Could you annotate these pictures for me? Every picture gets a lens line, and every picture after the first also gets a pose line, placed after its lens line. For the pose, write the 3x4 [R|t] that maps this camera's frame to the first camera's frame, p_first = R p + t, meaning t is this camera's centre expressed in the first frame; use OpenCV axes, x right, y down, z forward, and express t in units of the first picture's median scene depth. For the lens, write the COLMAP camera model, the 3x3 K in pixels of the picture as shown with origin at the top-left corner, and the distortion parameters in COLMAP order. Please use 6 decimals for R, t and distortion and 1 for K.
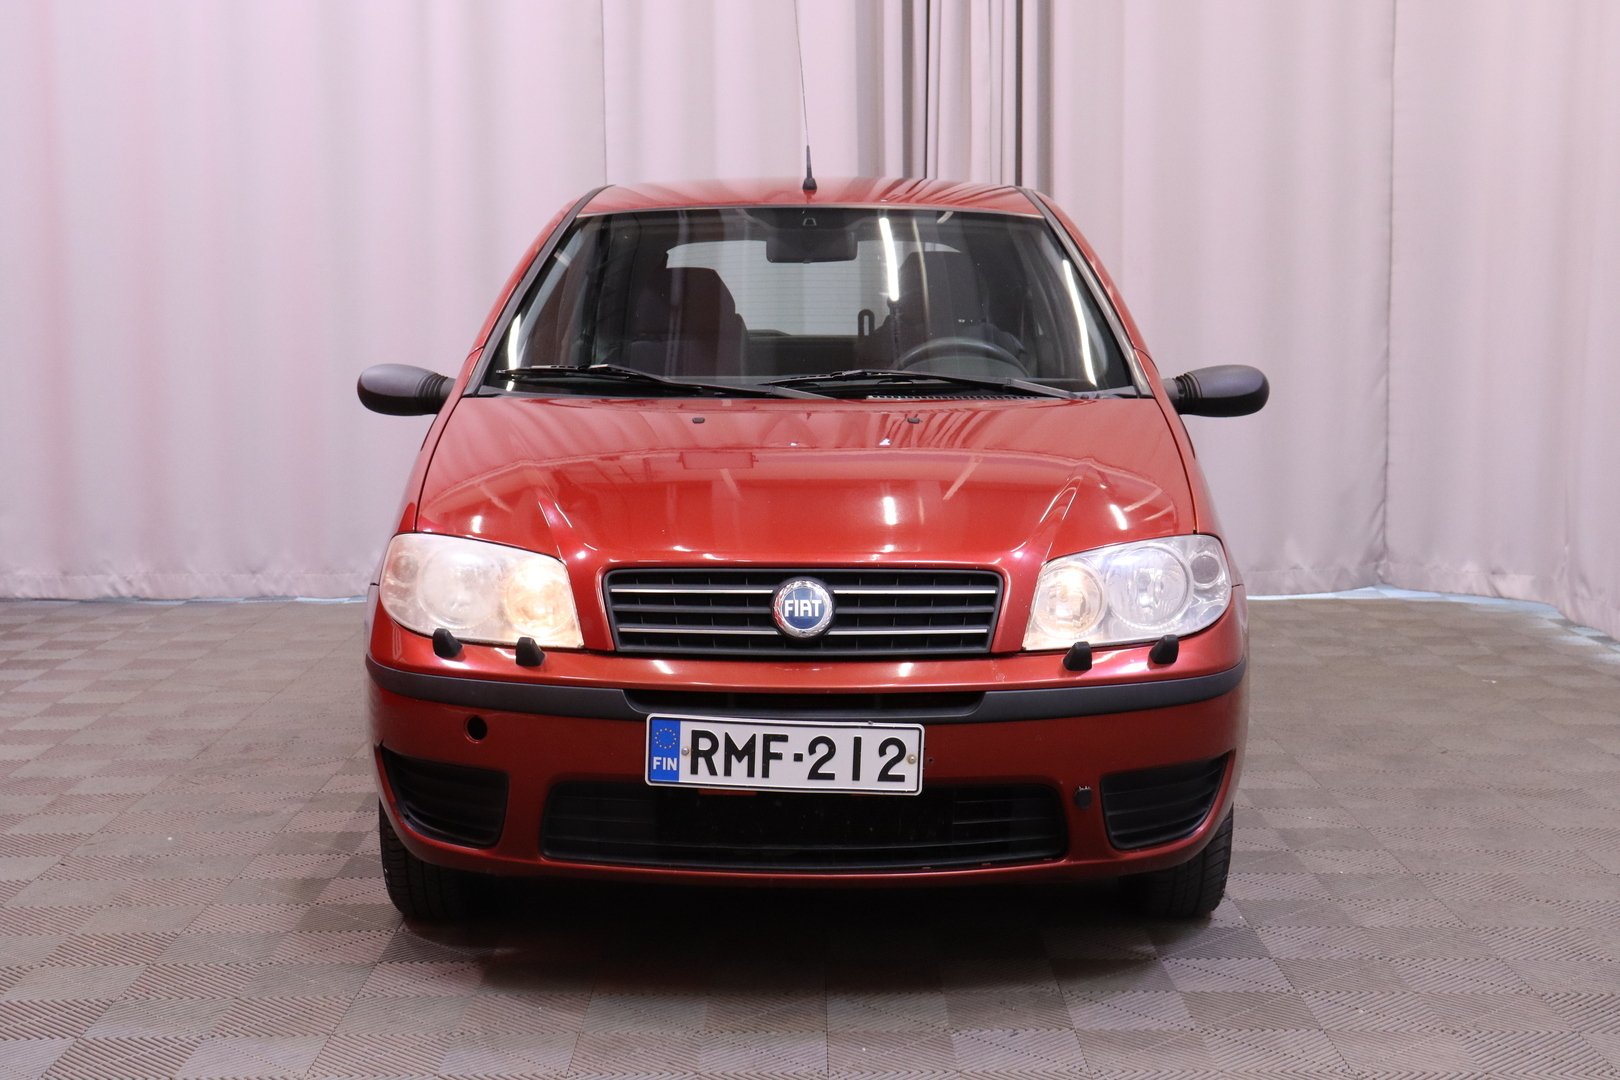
lens RADIAL K [[2457.5, 0, 810.0], [0, 2457.5, 540.0], [0, 0, 1]] dist [0.004482, 0.055069]
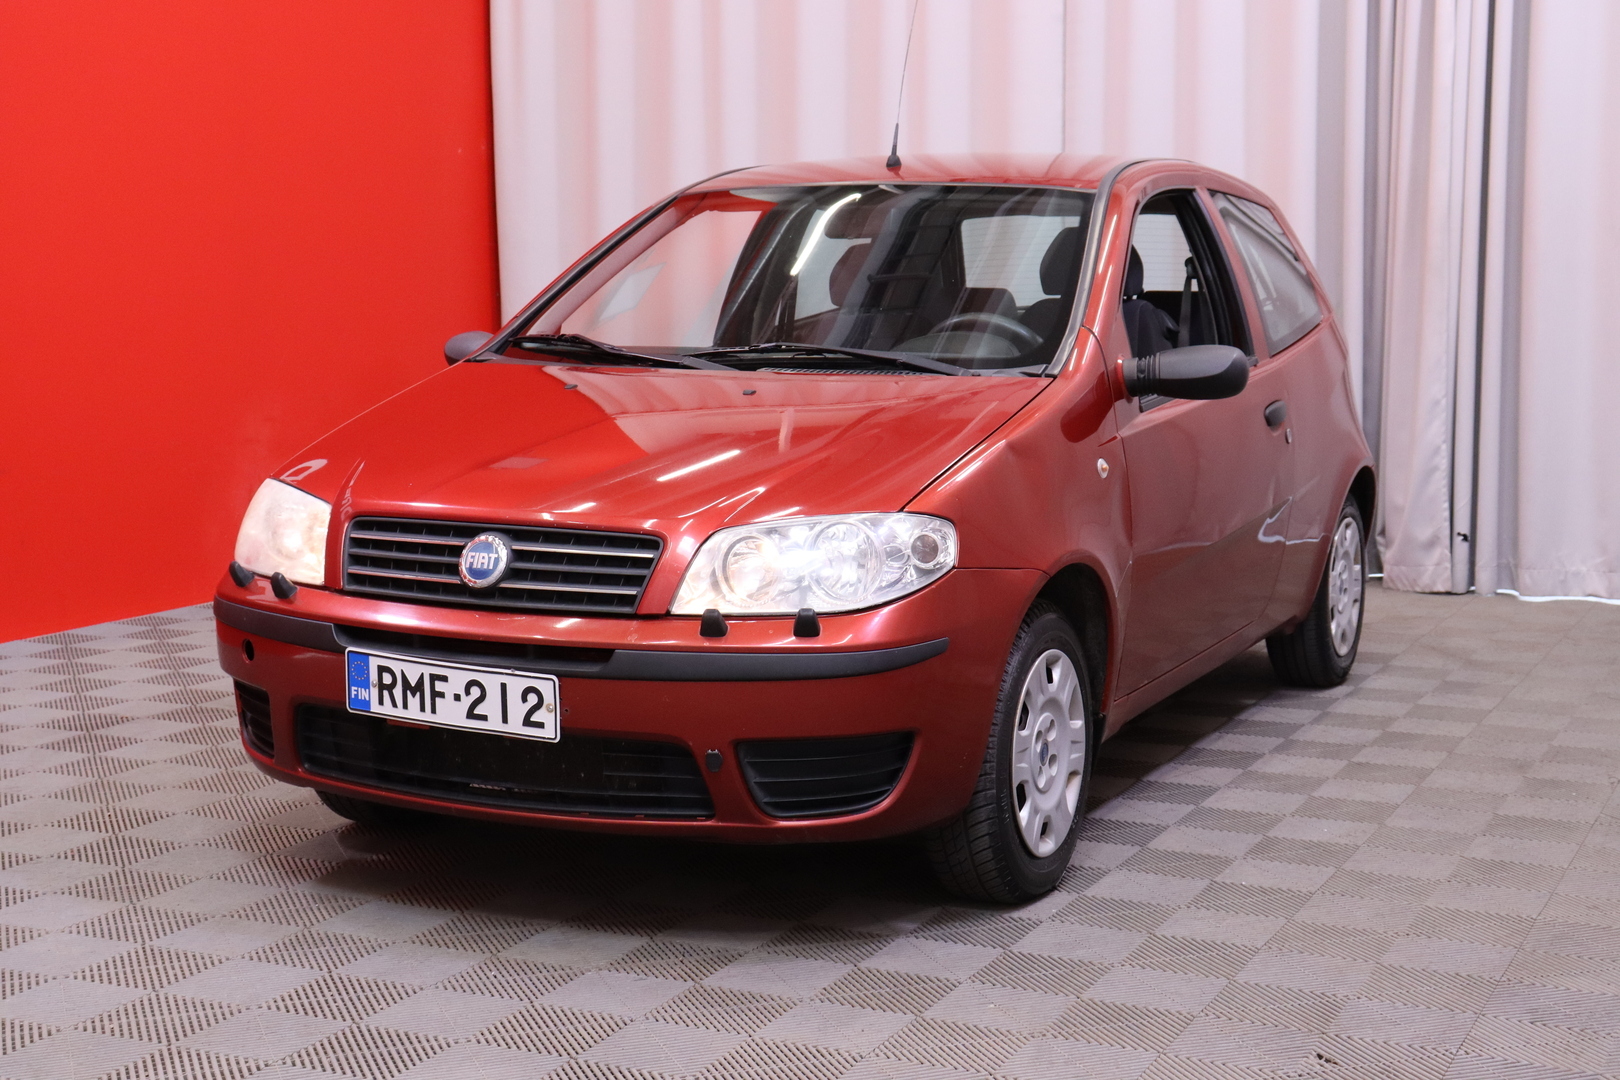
lens RADIAL K [[2457.5, 0, 810.0], [0, 2457.5, 540.0], [0, 0, 1]] dist [0.004482, 0.055069]
pose [[0.902109, 0.054364, -0.428069, 0.588692], [-0.049545, 0.998521, 0.022400, -0.012572], [0.428654, 0.001001, 0.903468, 0.087304]]
